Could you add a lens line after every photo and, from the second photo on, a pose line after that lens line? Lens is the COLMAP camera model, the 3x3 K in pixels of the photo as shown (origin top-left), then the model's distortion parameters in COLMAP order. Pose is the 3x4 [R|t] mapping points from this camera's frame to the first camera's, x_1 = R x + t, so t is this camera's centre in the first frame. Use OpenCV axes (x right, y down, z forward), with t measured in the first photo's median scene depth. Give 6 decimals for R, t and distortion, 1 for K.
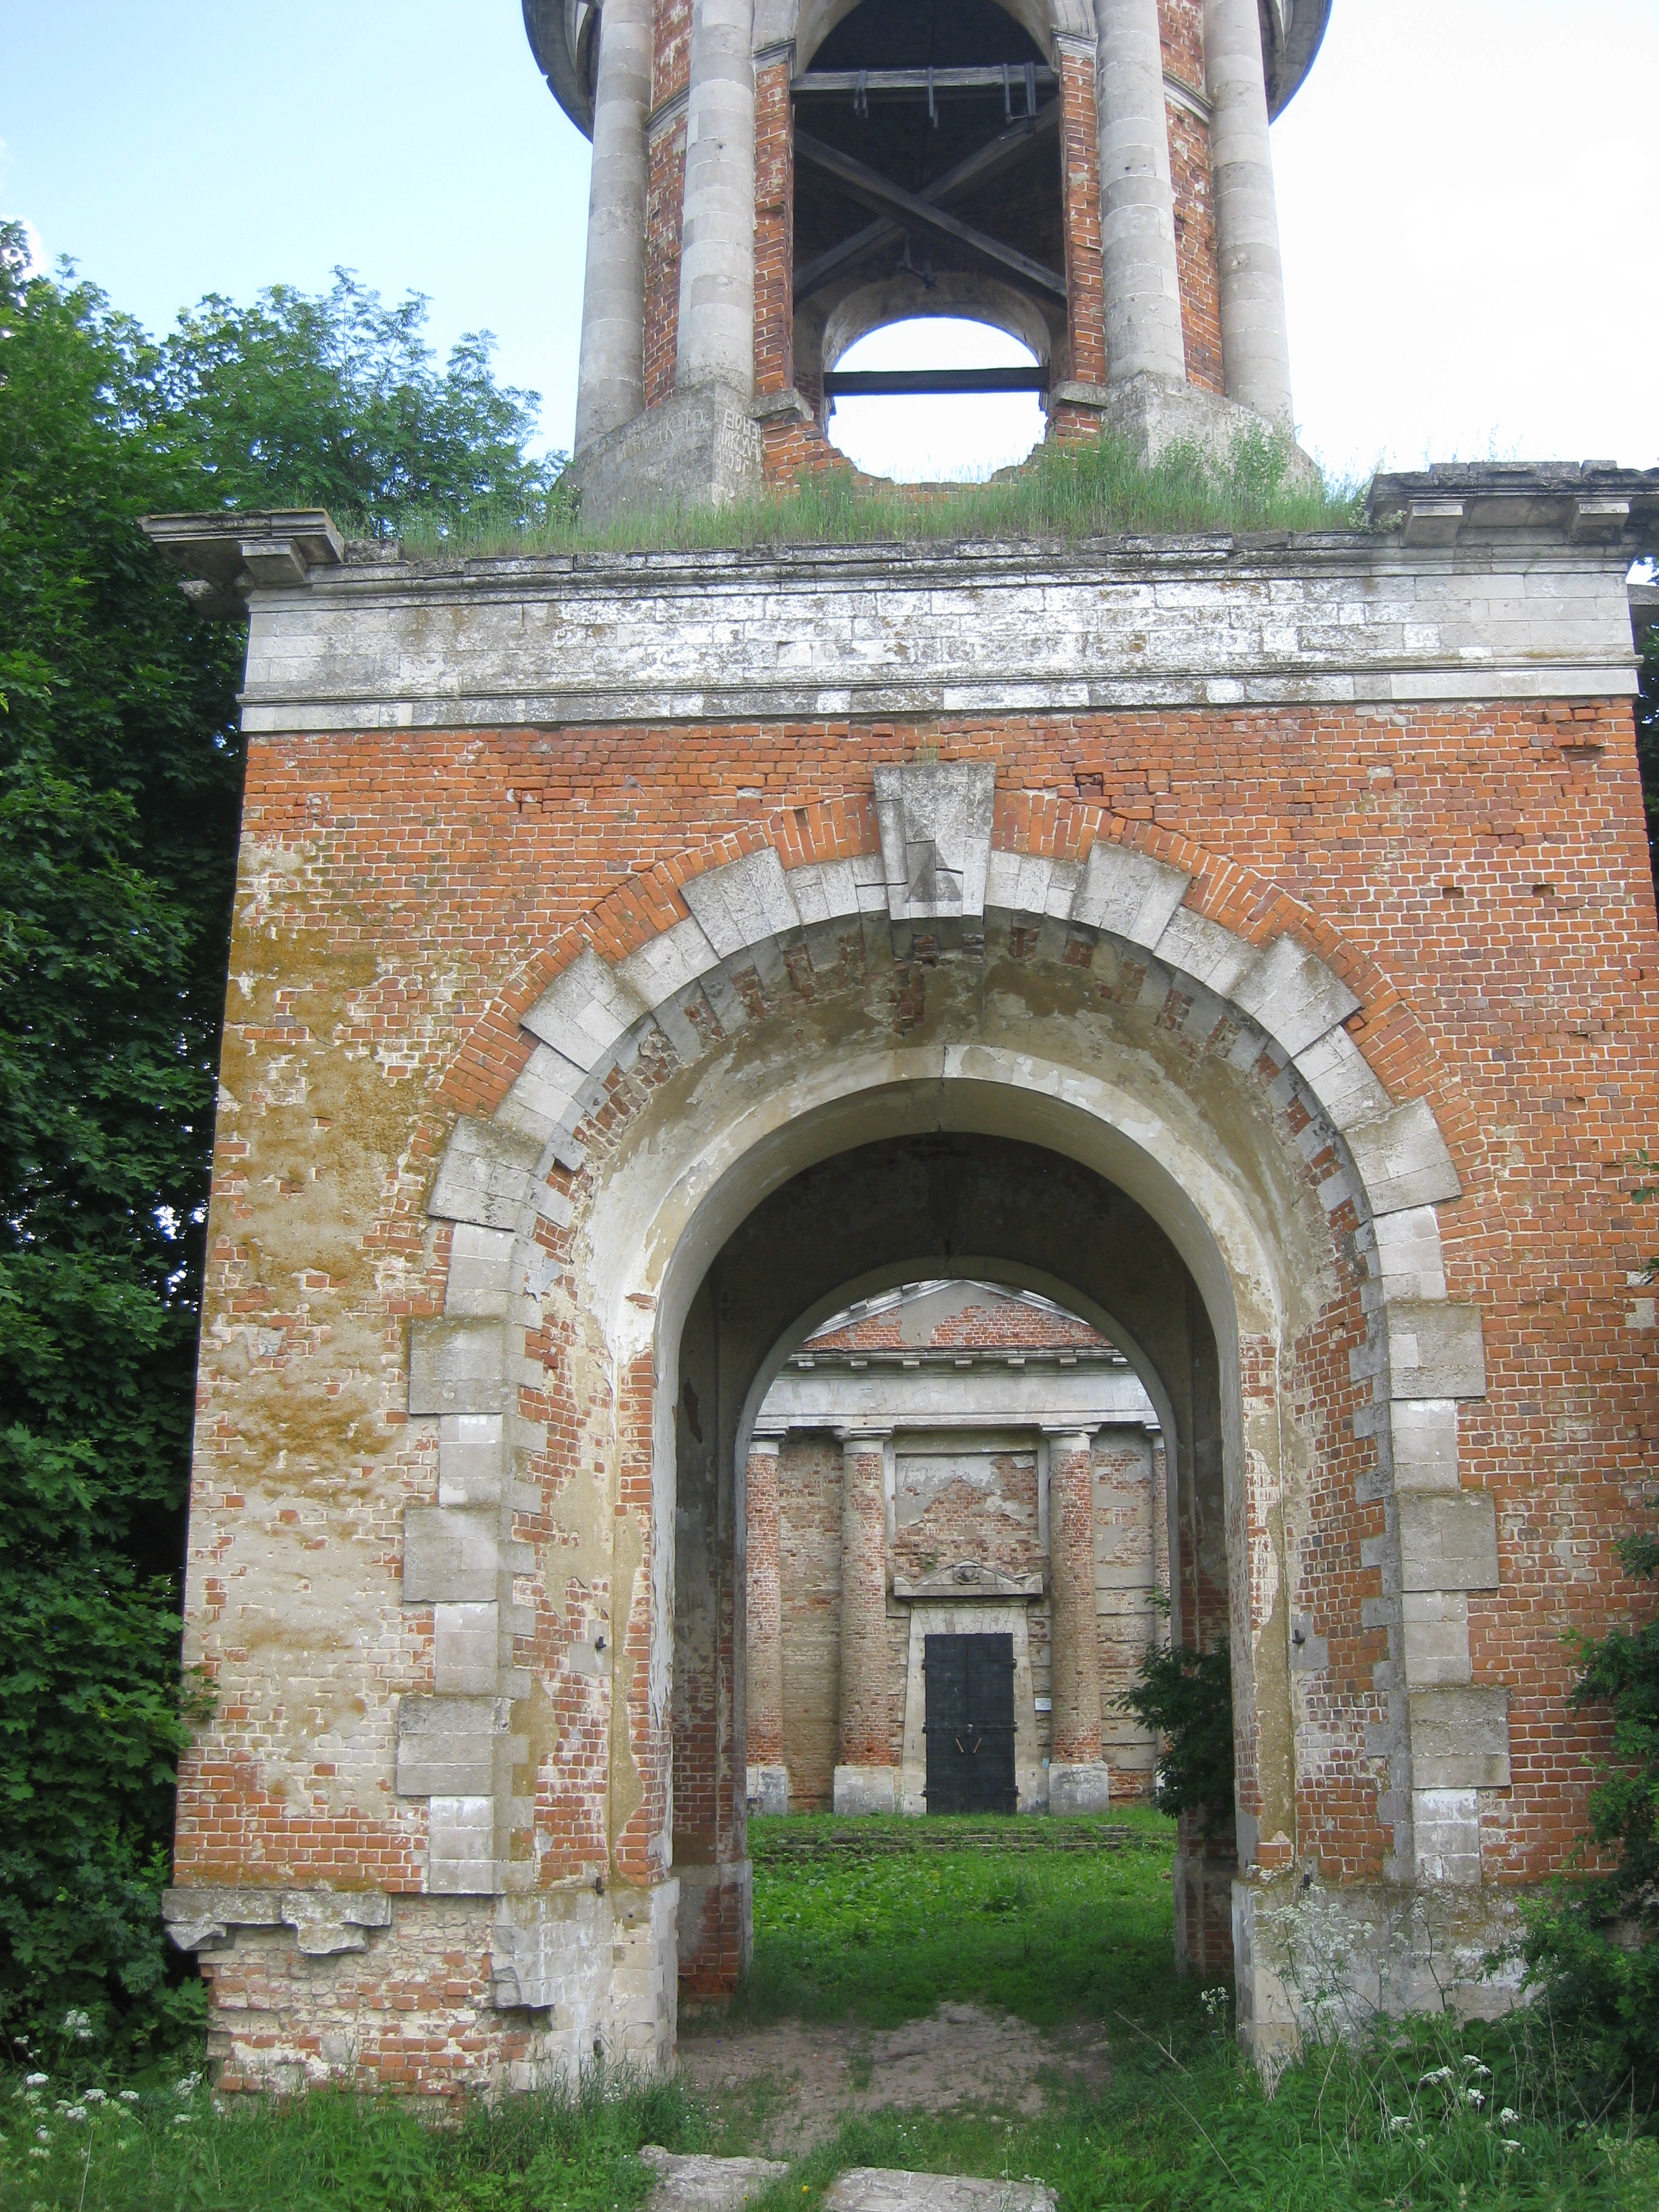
lens RADIAL K [[2448.4, 0, 829.5], [0, 2448.4, 1106.0], [0, 0, 1]] dist [-0.152034, 0.061698]
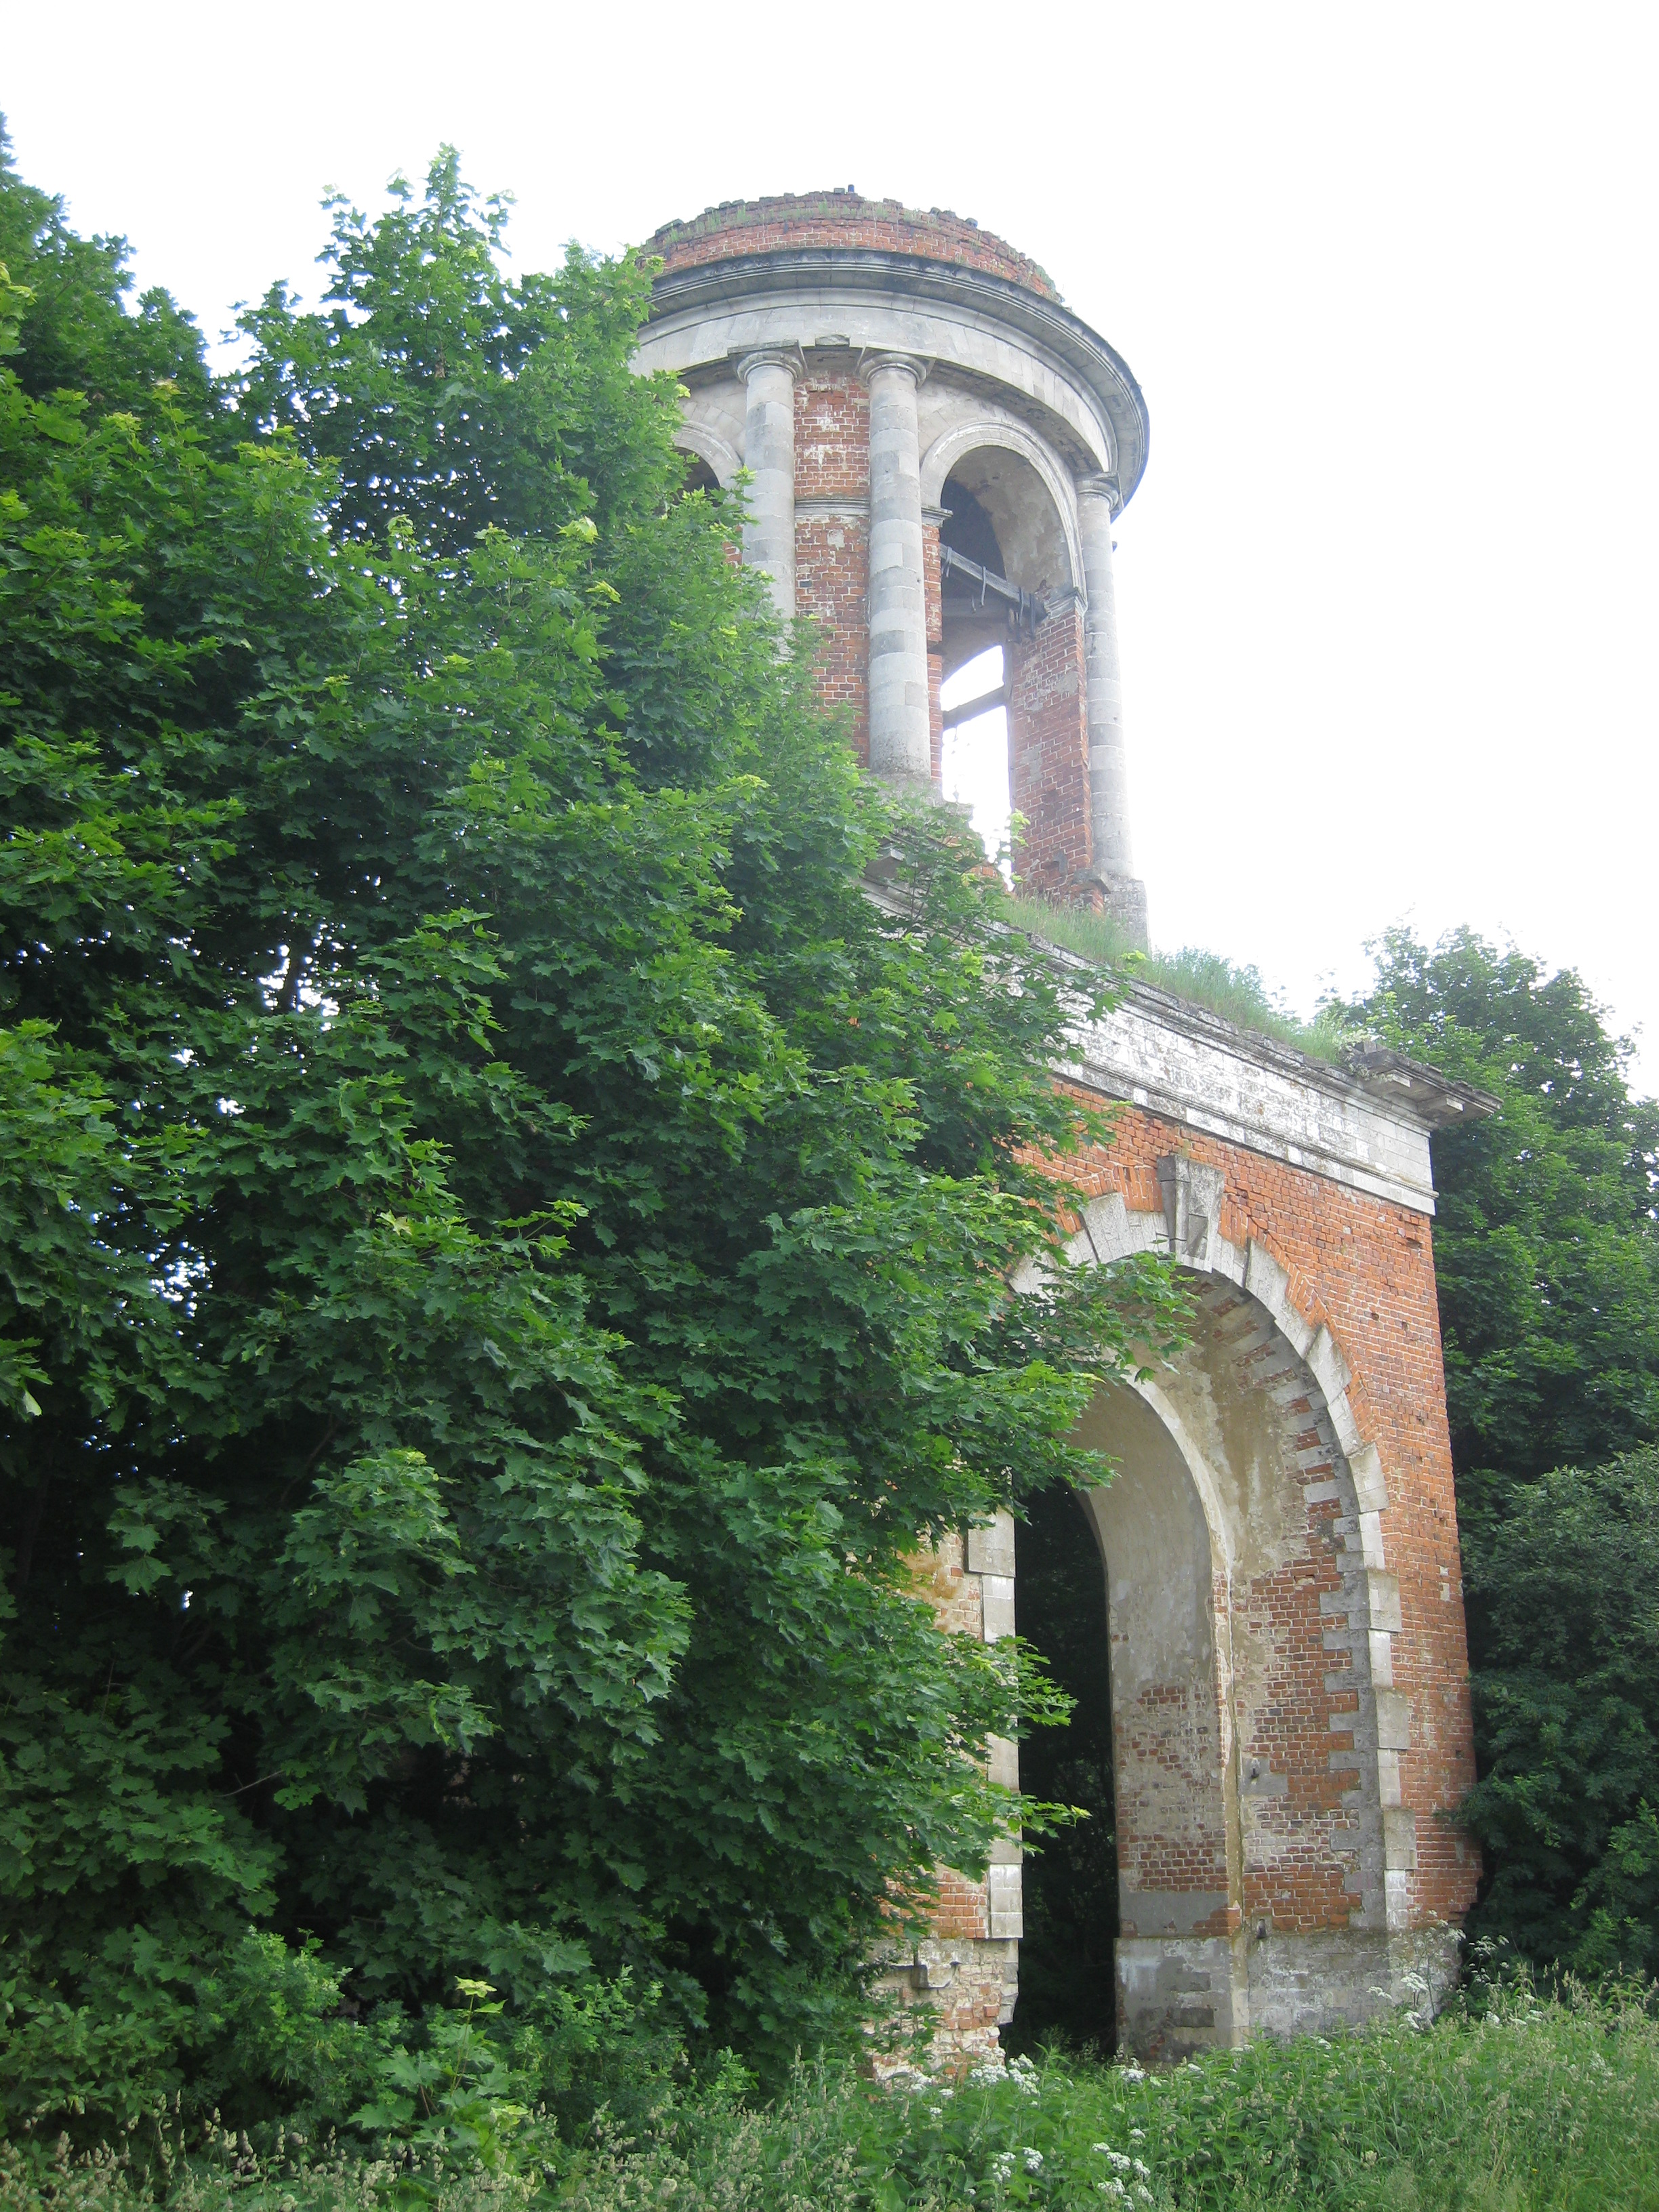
lens RADIAL K [[2448.4, 0, 829.5], [0, 2448.4, 1106.0], [0, 0, 1]] dist [-0.152034, 0.061698]
pose [[0.653037, 0.248390, 0.715433, -1.145052], [-0.203971, 0.967462, -0.149710, 0.090187], [-0.729341, -0.048161, 0.682453, 0.164701]]
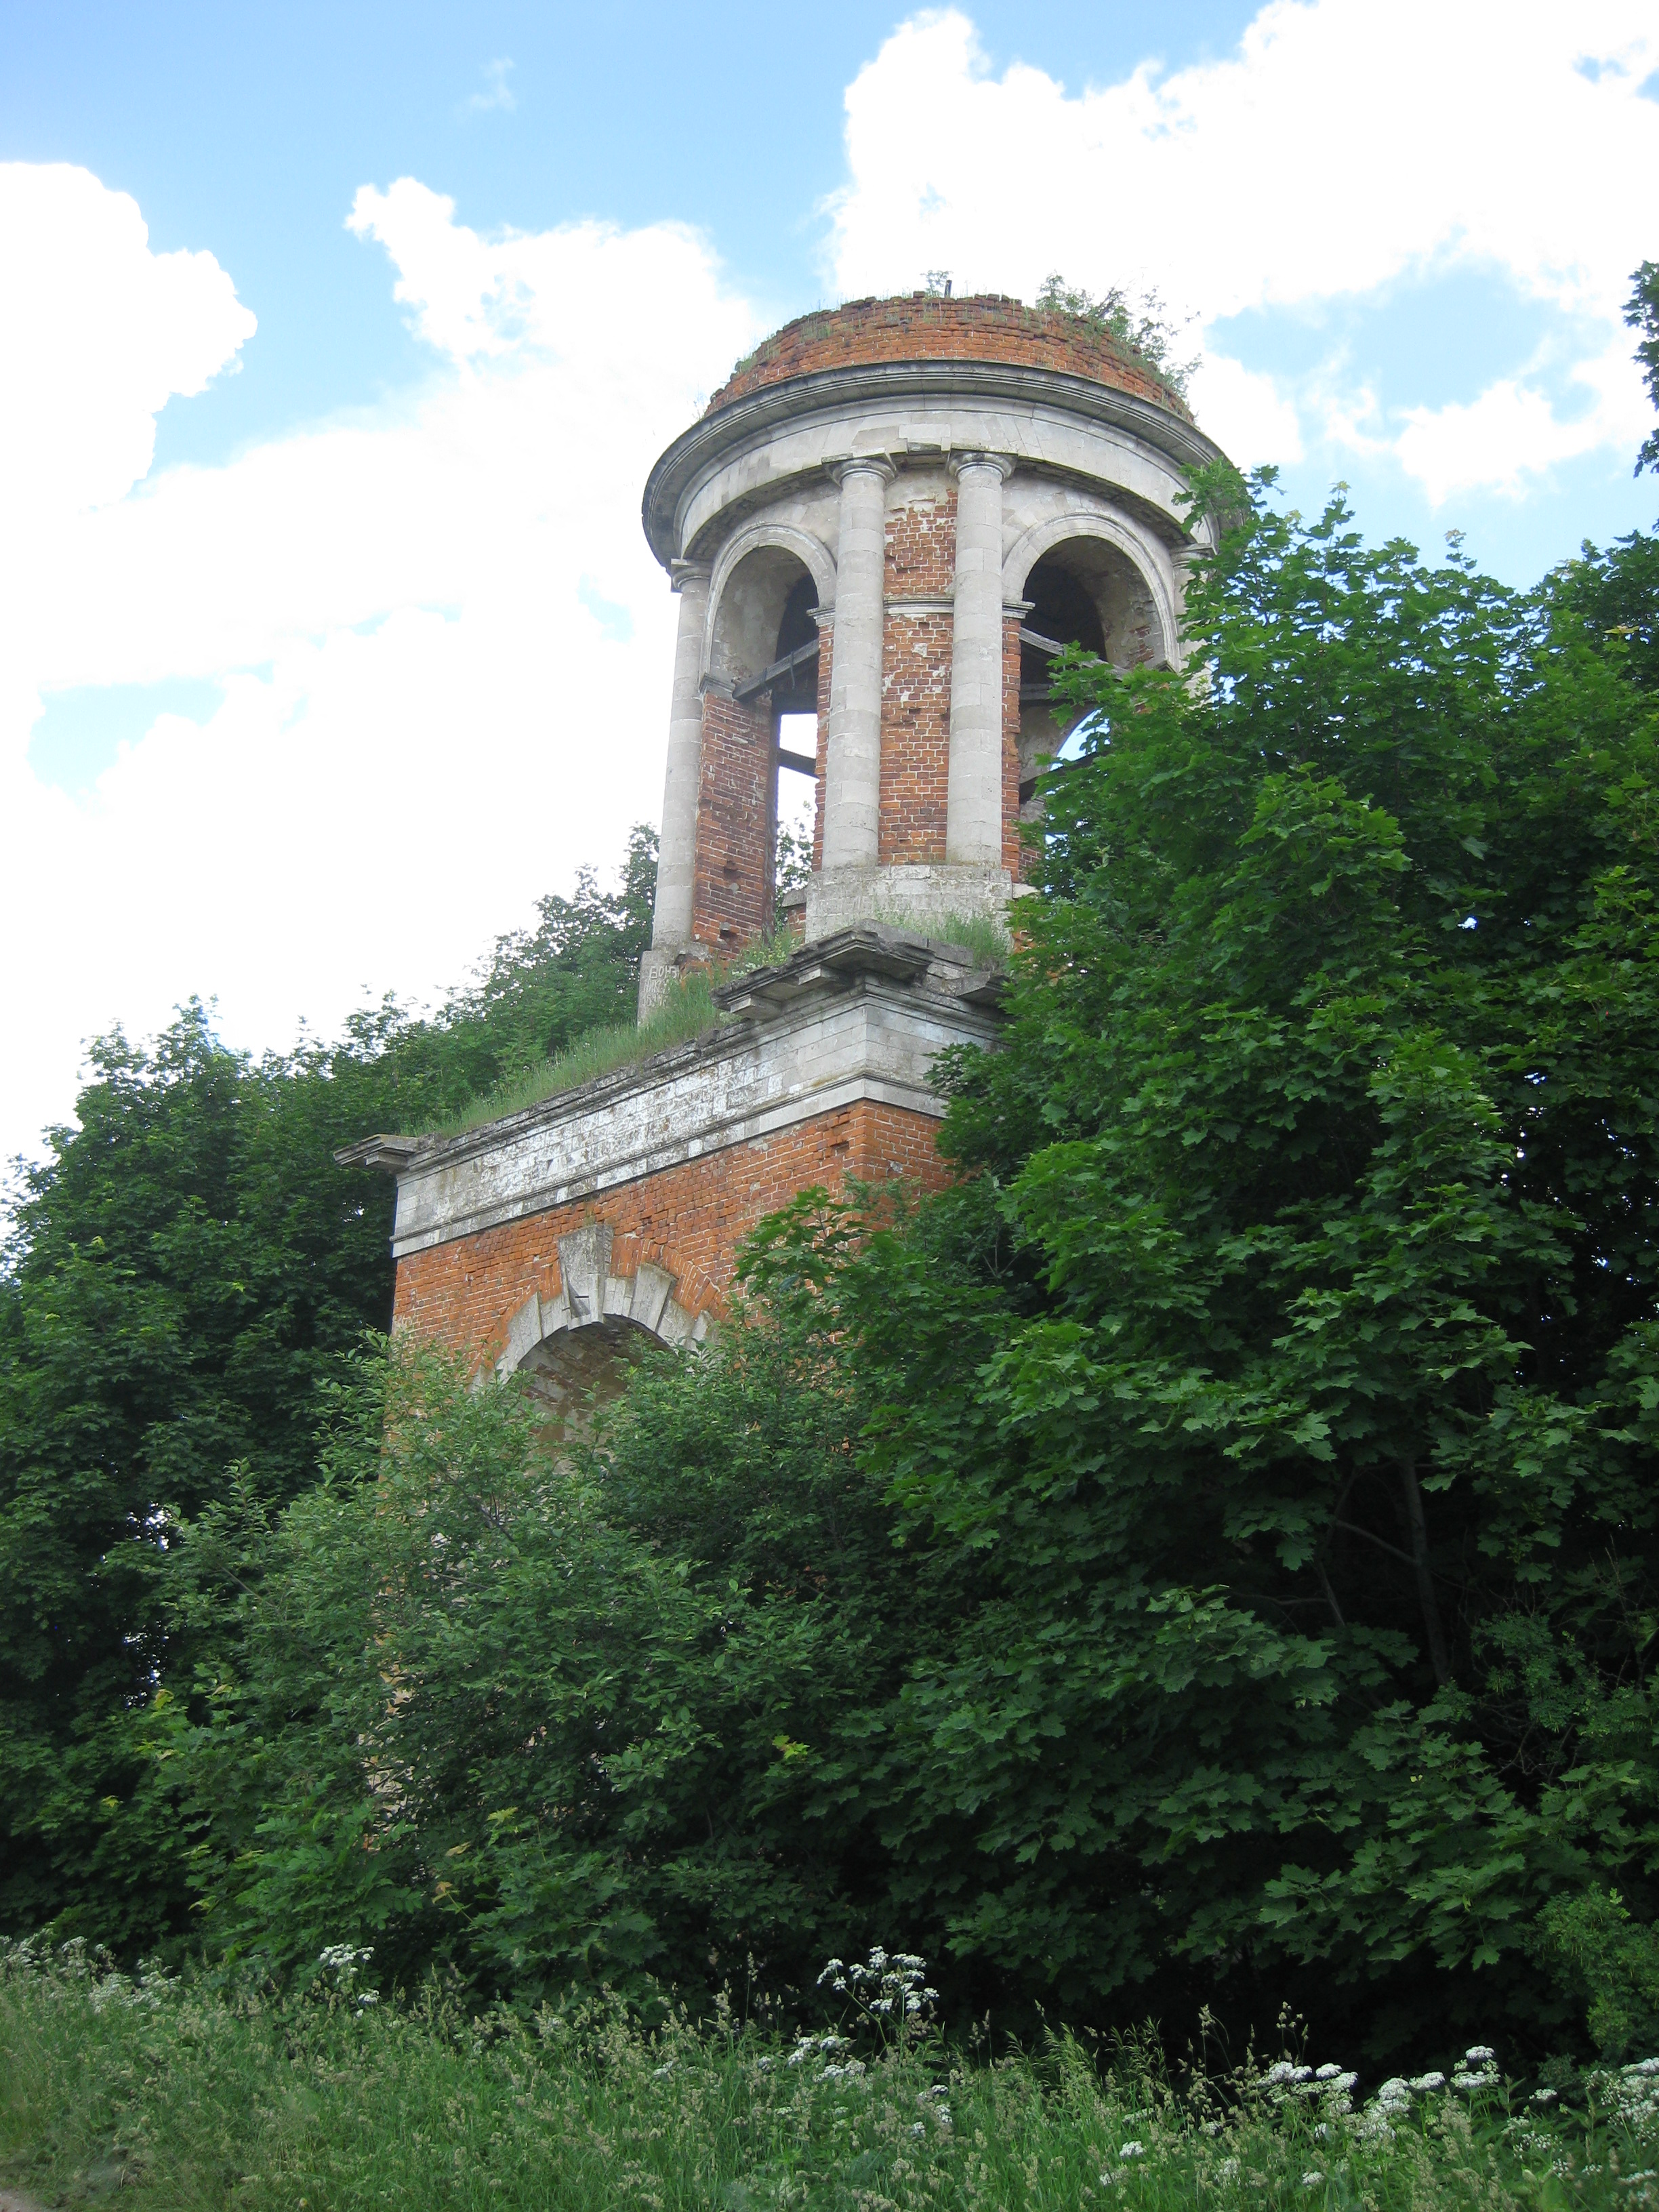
lens RADIAL K [[2448.4, 0, 829.5], [0, 2448.4, 1106.0], [0, 0, 1]] dist [-0.152034, 0.061698]
pose [[0.649818, -0.191501, -0.735570, 1.360874], [0.176214, 0.979331, -0.099292, -0.029036], [0.739382, -0.065096, 0.670132, 0.032248]]
